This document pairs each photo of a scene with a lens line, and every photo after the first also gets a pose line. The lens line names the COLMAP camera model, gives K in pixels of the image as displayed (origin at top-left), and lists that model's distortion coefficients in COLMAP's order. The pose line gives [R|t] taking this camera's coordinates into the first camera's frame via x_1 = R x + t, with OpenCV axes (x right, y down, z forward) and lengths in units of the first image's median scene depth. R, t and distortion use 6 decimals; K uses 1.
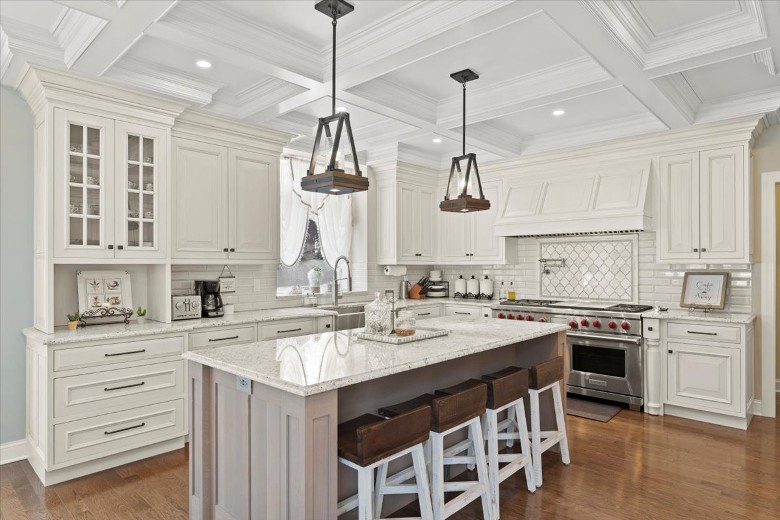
lens RADIAL K [[450.3, 0, 394.6], [0, 450.3, 261.9], [0, 0, 1]] dist [0.001651, -0.000741]
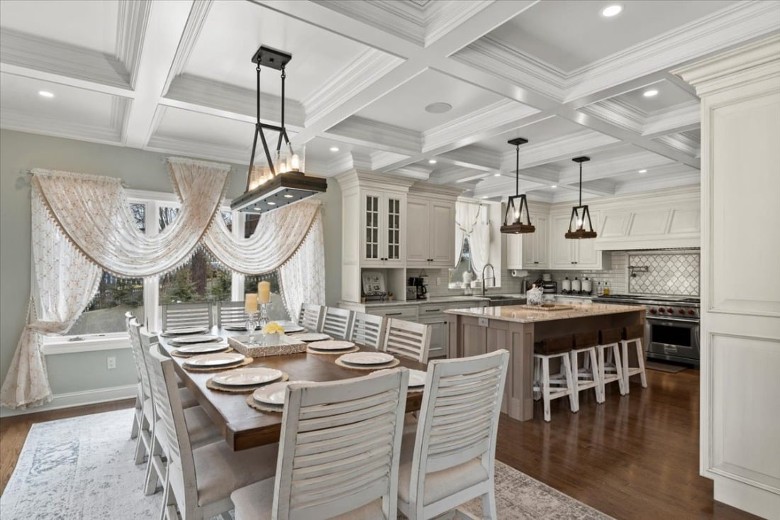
lens RADIAL K [[419.6, 0, 385.8], [0, 419.6, 266.6], [0, 0, 1]] dist [0.001811, -0.000420]
pose [[0.977836, 0.007042, -0.209253, -0.227538], [-0.006668, 0.999975, 0.002490, -0.005414], [0.209265, -0.001040, 0.977858, -0.695178]]
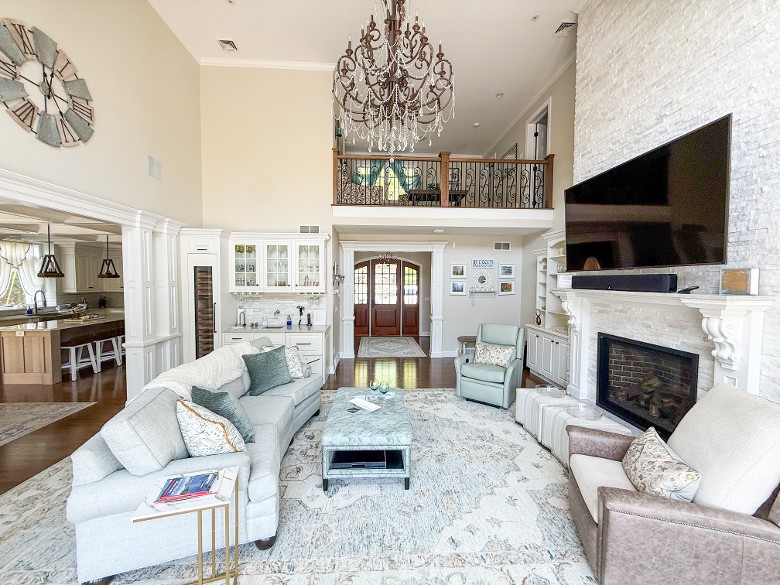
lens RADIAL K [[312.0, 0, 385.3], [0, 312.0, 298.2], [0, 0, 1]] dist [-0.001791, -0.000061]
pose [[0.691843, -0.032768, 0.721304, -0.068366], [-0.014742, 0.998120, 0.059484, -0.125903], [-0.721898, -0.051787, 0.690059, -1.717998]]
